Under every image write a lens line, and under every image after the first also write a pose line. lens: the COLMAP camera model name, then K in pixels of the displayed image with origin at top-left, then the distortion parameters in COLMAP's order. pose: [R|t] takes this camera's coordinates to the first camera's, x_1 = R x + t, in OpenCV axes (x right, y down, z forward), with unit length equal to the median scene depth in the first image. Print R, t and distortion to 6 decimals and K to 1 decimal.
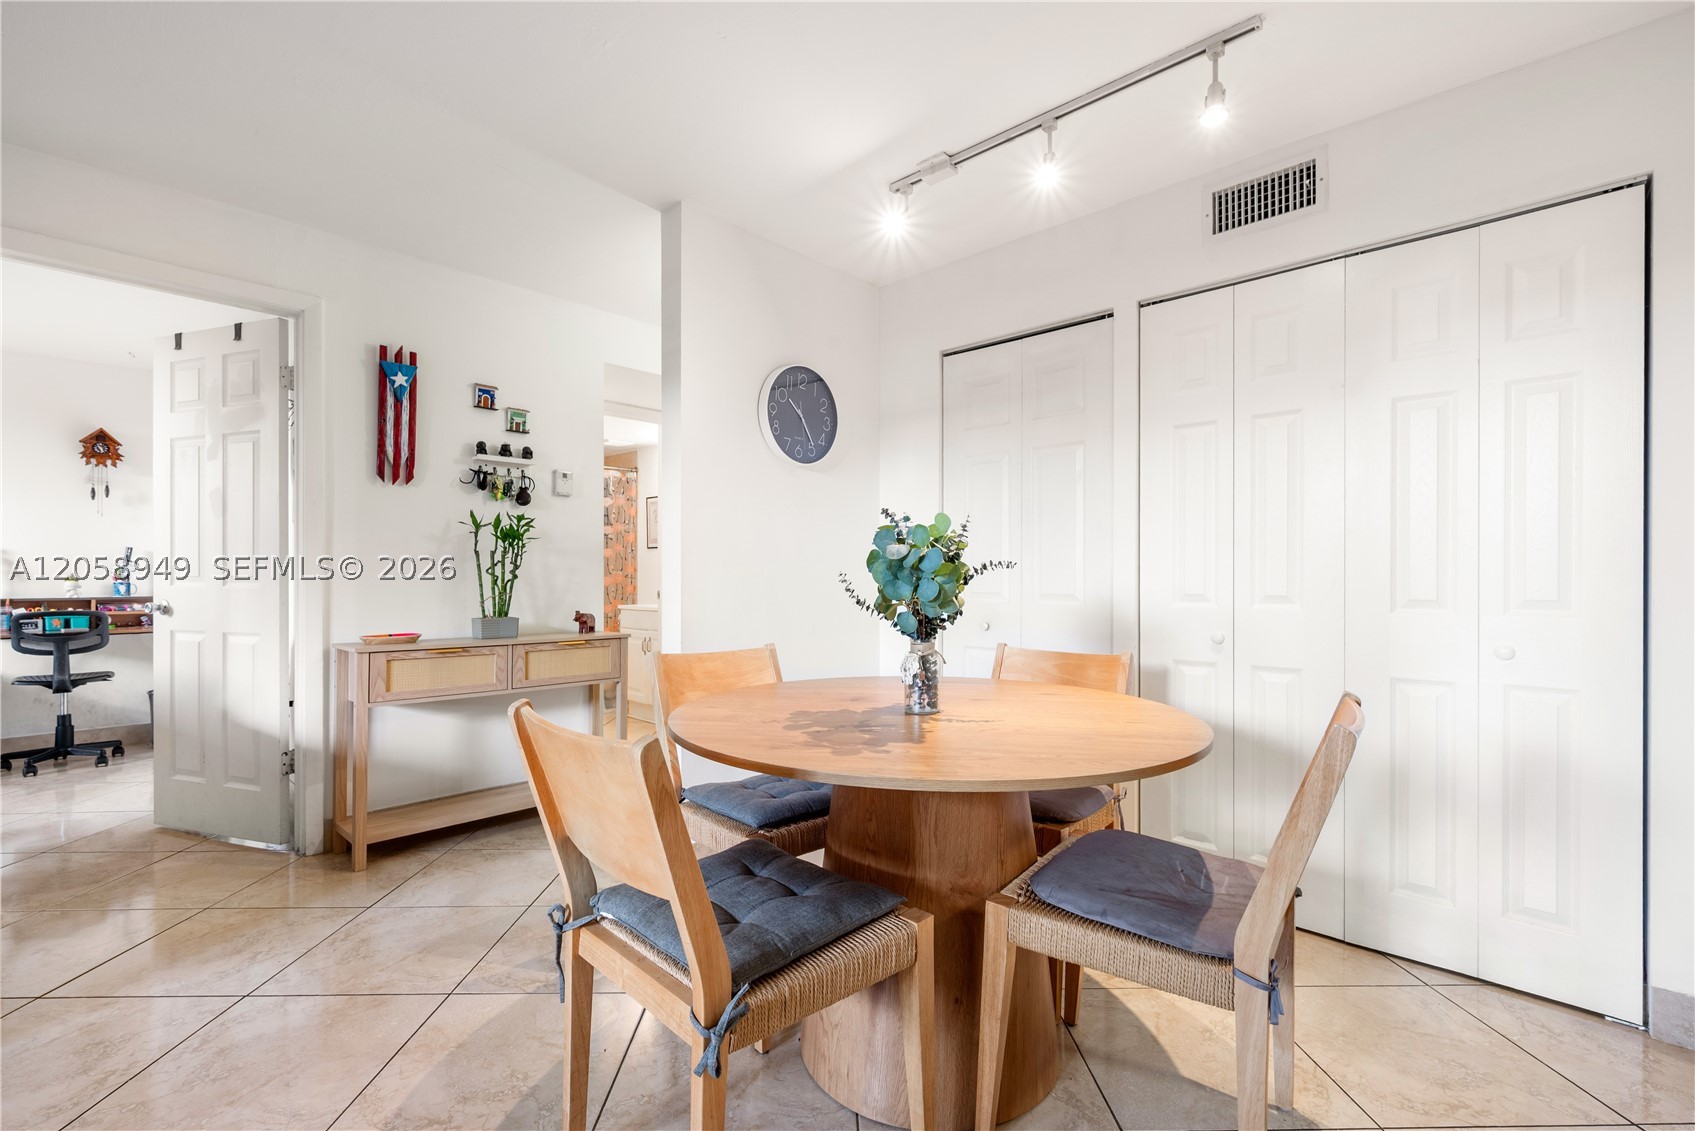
lens RADIAL K [[726.0, 0, 847.5], [0, 726.0, 565.5], [0, 0, 1]] dist [0.001851, 0.000055]
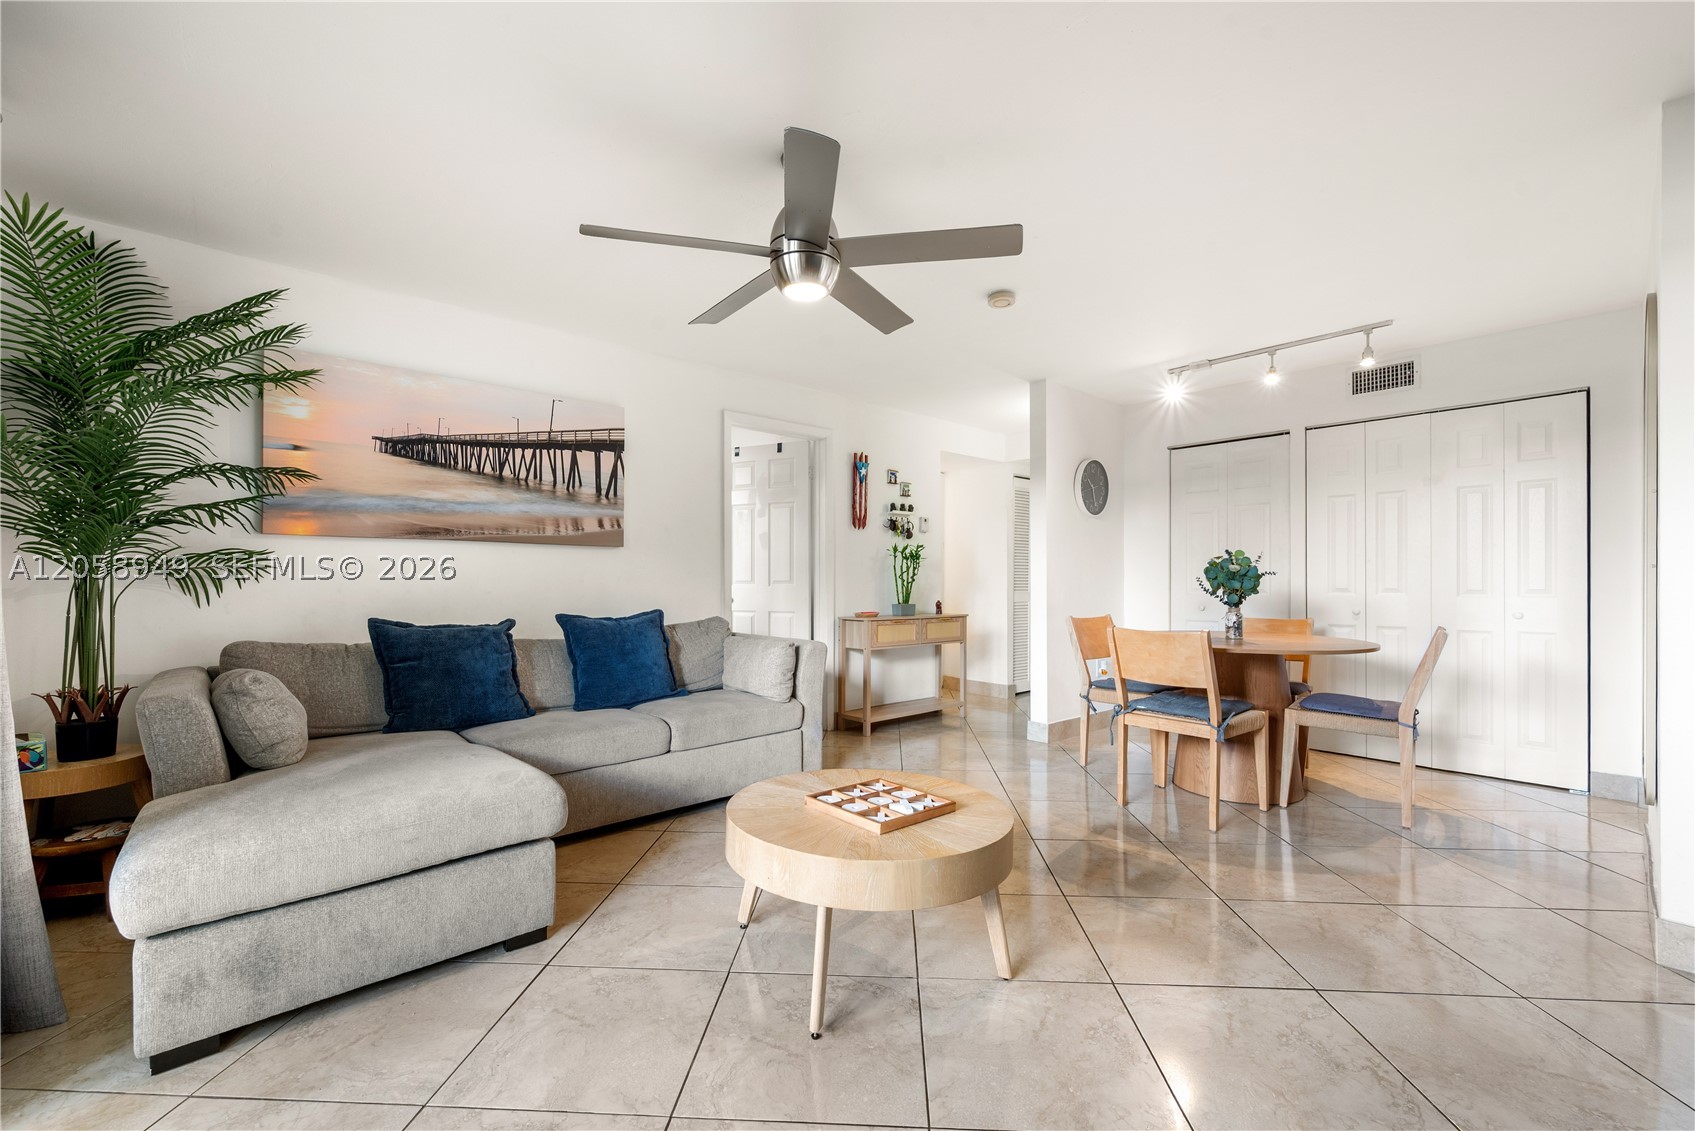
lens RADIAL K [[669.0, 0, 846.7], [0, 669.0, 571.8], [0, 0, 1]] dist [0.000129, 0.000049]
pose [[0.996153, -0.004772, -0.087499, -0.623689], [0.004859, 0.999988, 0.000783, -0.009591], [0.087494, -0.001205, 0.996164, -0.800110]]
